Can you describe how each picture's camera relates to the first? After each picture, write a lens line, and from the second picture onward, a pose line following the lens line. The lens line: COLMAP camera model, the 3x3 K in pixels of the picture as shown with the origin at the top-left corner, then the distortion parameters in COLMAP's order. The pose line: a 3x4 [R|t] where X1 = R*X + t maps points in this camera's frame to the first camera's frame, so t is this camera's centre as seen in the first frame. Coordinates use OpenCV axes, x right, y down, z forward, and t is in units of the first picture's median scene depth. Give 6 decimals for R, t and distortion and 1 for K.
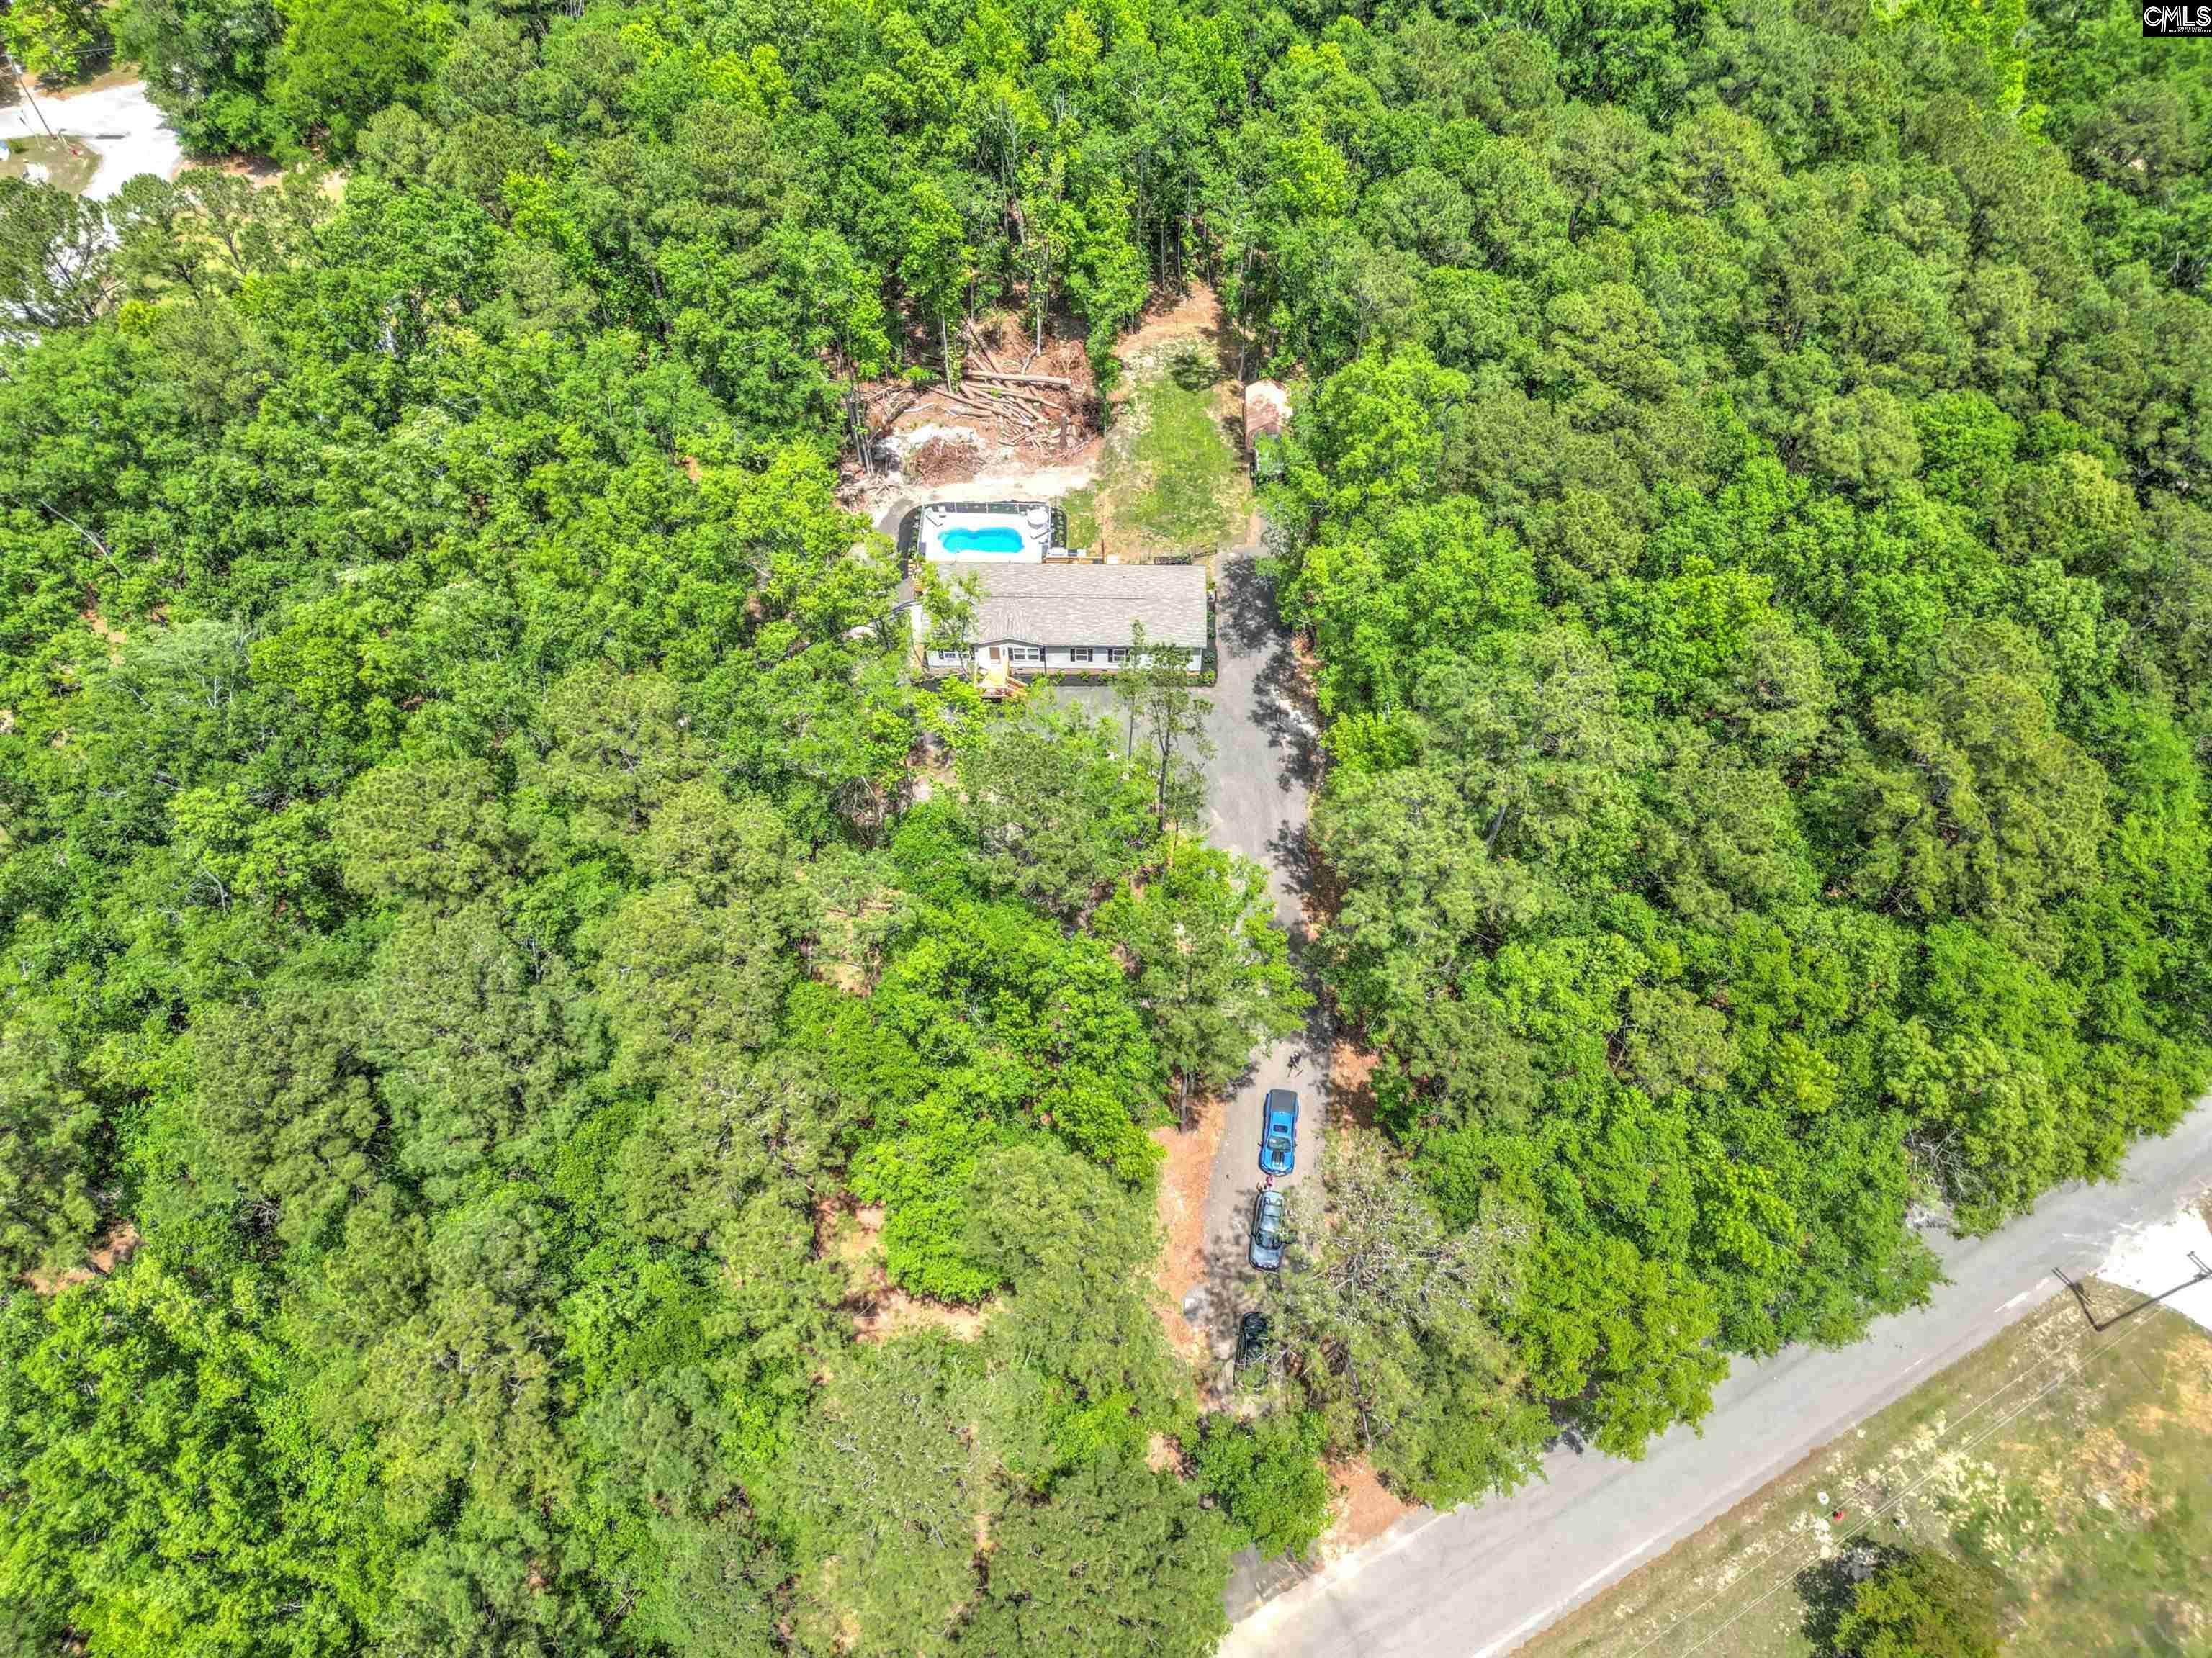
lens RADIAL K [[1547.8, 0, 1106.0], [0, 1547.8, 829.0], [0, 0, 1]] dist [0.080455, -0.076687]
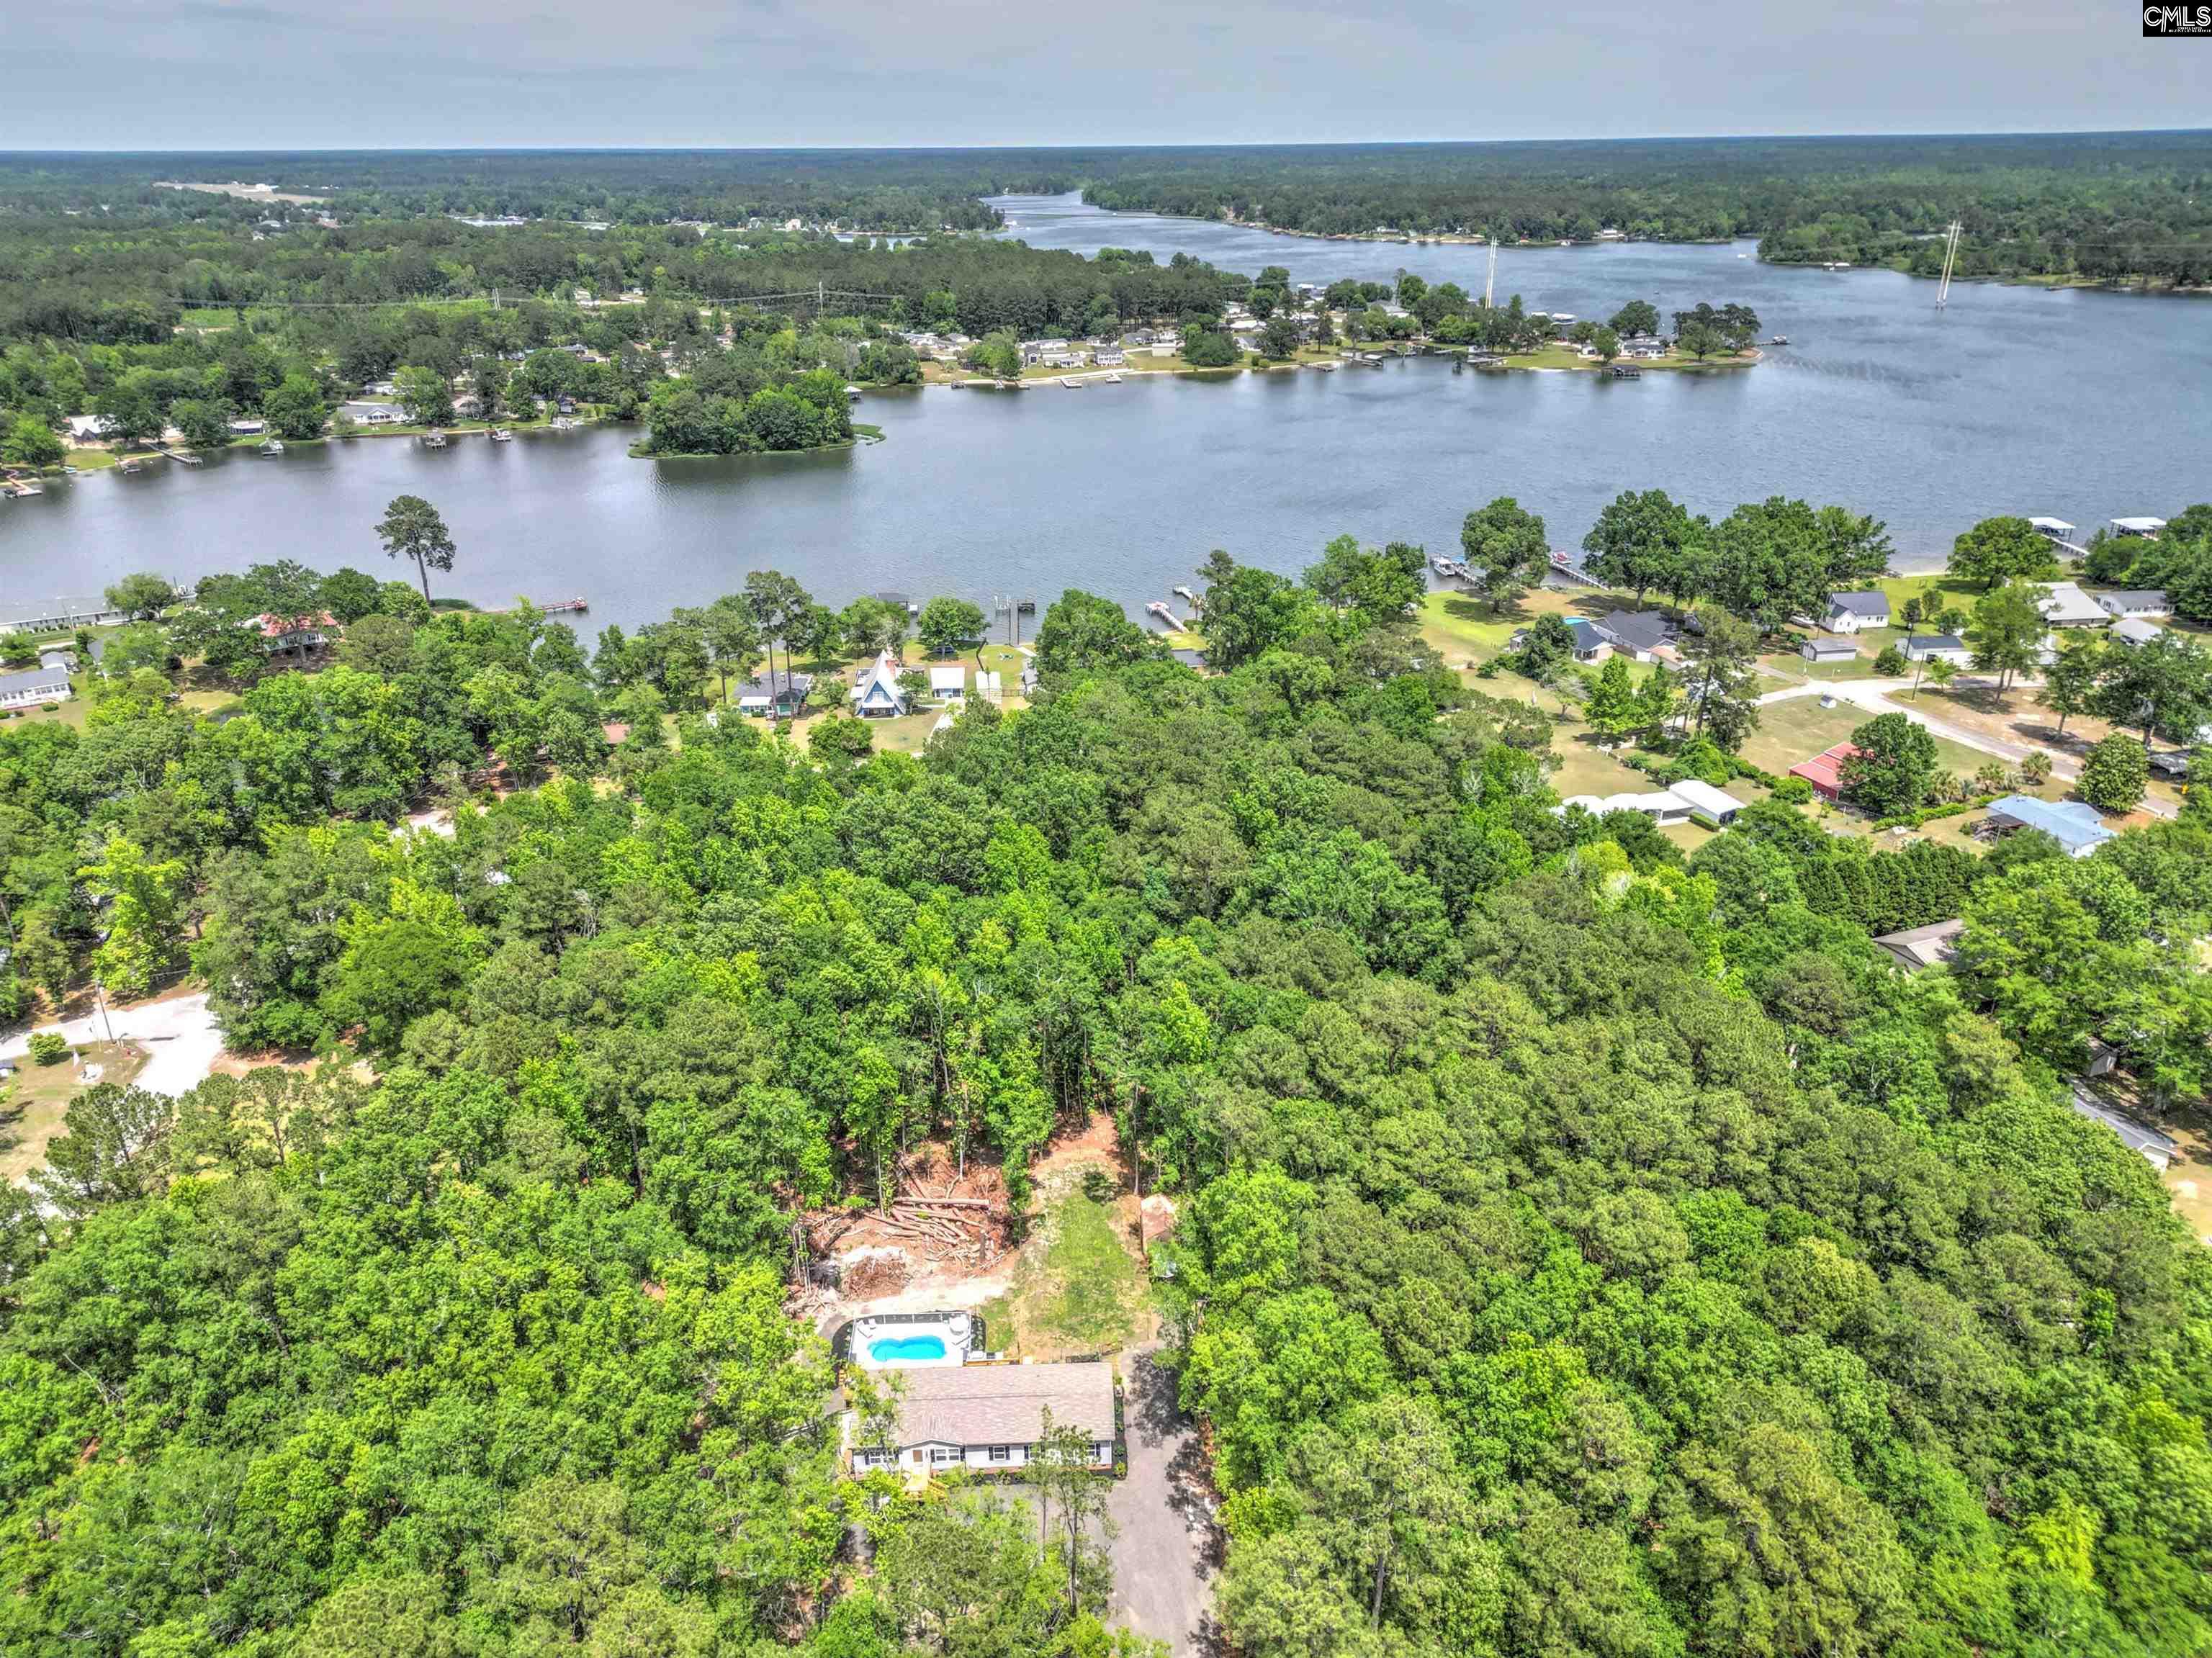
lens RADIAL K [[1547.8, 0, 1106.0], [0, 1547.8, 829.0], [0, 0, 1]] dist [0.080455, -0.076687]
pose [[0.998296, -0.026648, 0.051910, 0.013707], [0.048745, 0.869849, -0.490904, 0.048659], [-0.032073, 0.492598, 0.869666, -0.163503]]
